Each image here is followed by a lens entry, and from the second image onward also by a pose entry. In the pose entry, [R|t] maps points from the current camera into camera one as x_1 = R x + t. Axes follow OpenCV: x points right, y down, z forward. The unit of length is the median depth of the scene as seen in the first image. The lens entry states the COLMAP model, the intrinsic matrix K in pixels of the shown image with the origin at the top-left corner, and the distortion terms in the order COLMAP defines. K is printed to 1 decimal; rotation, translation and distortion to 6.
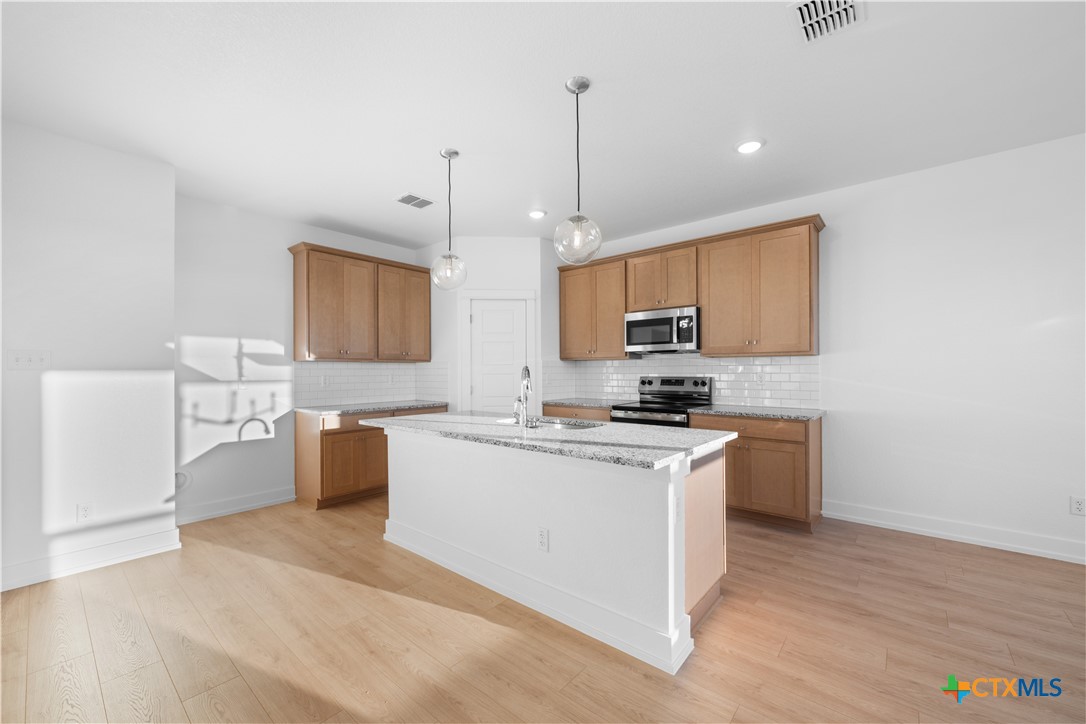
lens RADIAL K [[427.6, 0, 549.5], [0, 427.6, 369.6], [0, 0, 1]] dist [-0.000555, -0.000173]
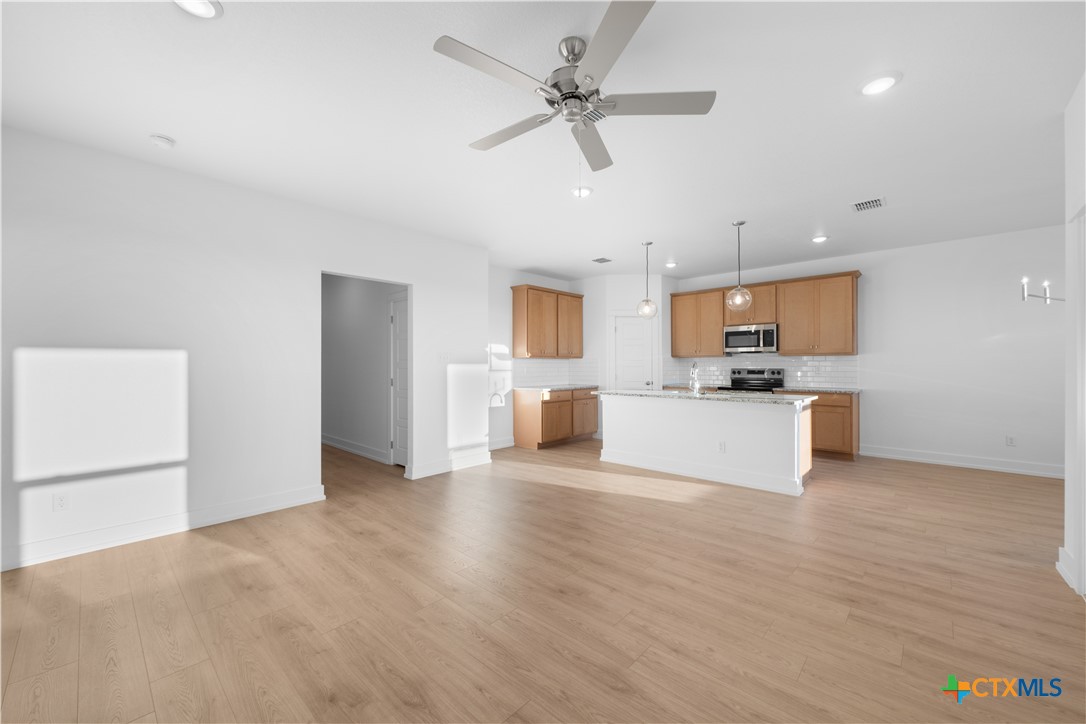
lens RADIAL K [[423.7, 0, 547.5], [0, 423.7, 363.1], [0, 0, 1]] dist [0.004328, 0.000096]
pose [[0.998951, 0.001835, -0.045764, -0.432612], [-0.001915, 0.999997, -0.001701, 0.002233], [0.045761, 0.001787, 0.998951, -0.608095]]
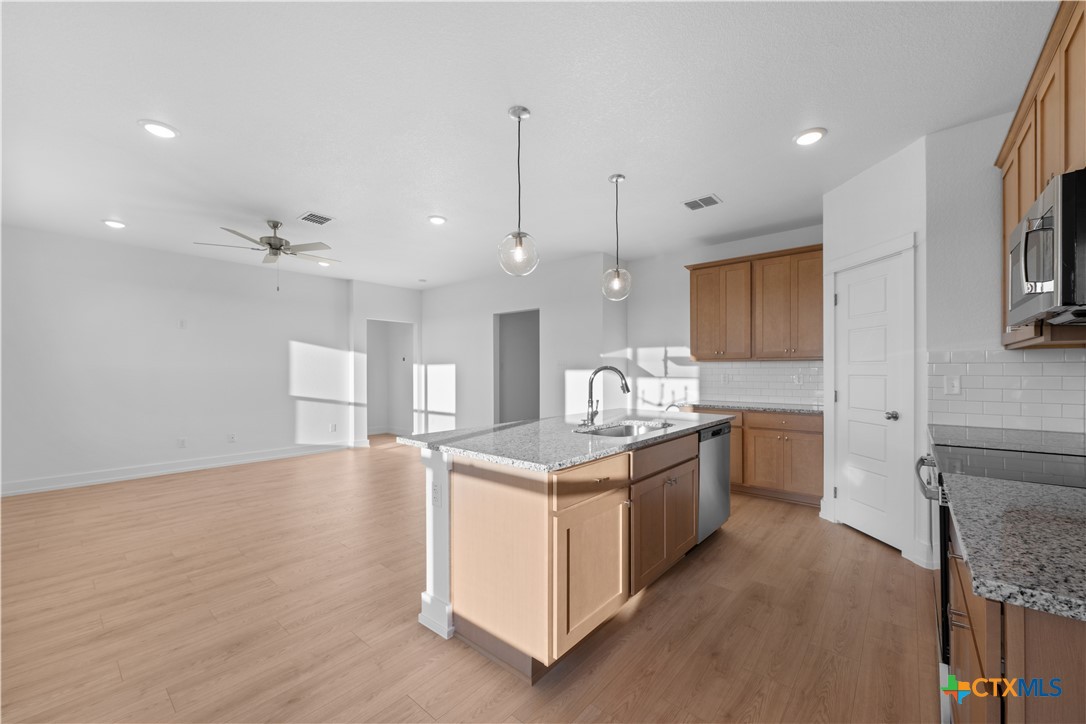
lens RADIAL K [[422.5, 0, 547.8], [0, 422.5, 368.5], [0, 0, 1]] dist [0.003372, -0.000307]
pose [[-0.002729, -0.000525, -0.999996, 0.671009], [0.004175, 0.999991, -0.000536, -0.001935], [0.999988, -0.004176, -0.002727, 0.615510]]
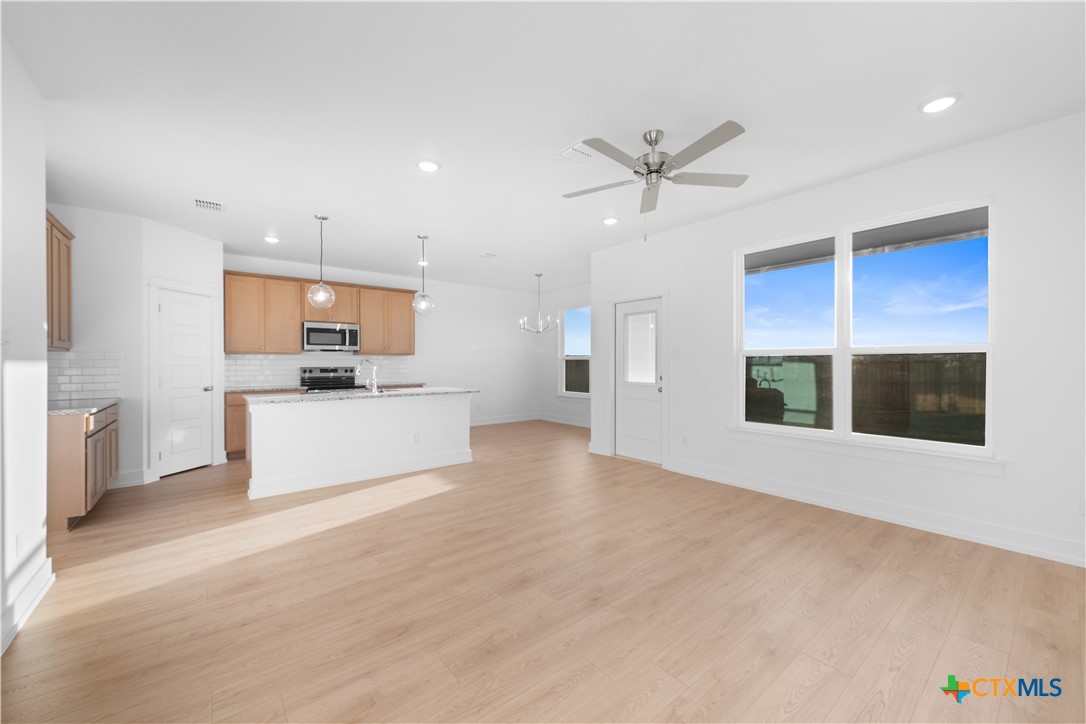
lens RADIAL K [[422.5, 0, 547.8], [0, 422.5, 368.5], [0, 0, 1]] dist [0.003372, -0.000307]
pose [[0.189793, -0.009161, 0.981781, -1.164745], [-0.000346, 0.999956, 0.009397, 0.009350], [-0.981824, -0.002124, 0.189781, -0.048763]]
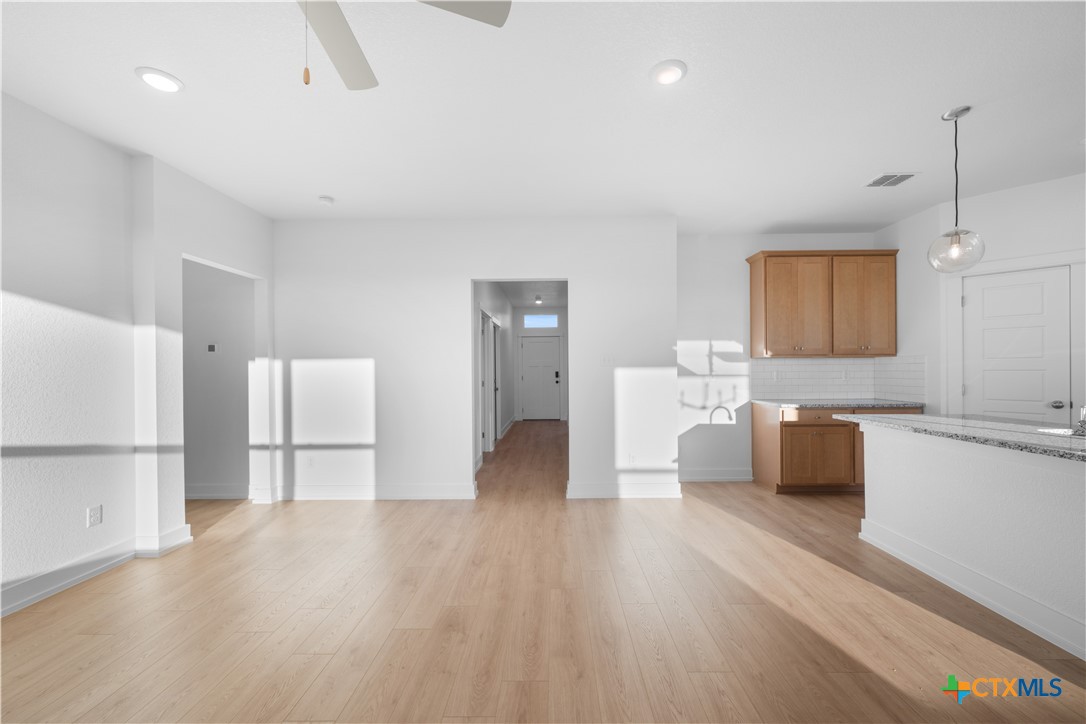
lens RADIAL K [[427.6, 0, 549.5], [0, 427.6, 369.6], [0, 0, 1]] dist [-0.000555, -0.000173]
pose [[0.632657, 0.001321, -0.774431, -0.064349], [0.006190, 0.999958, 0.006763, -0.000373], [0.774408, -0.009072, 0.632622, -0.138600]]
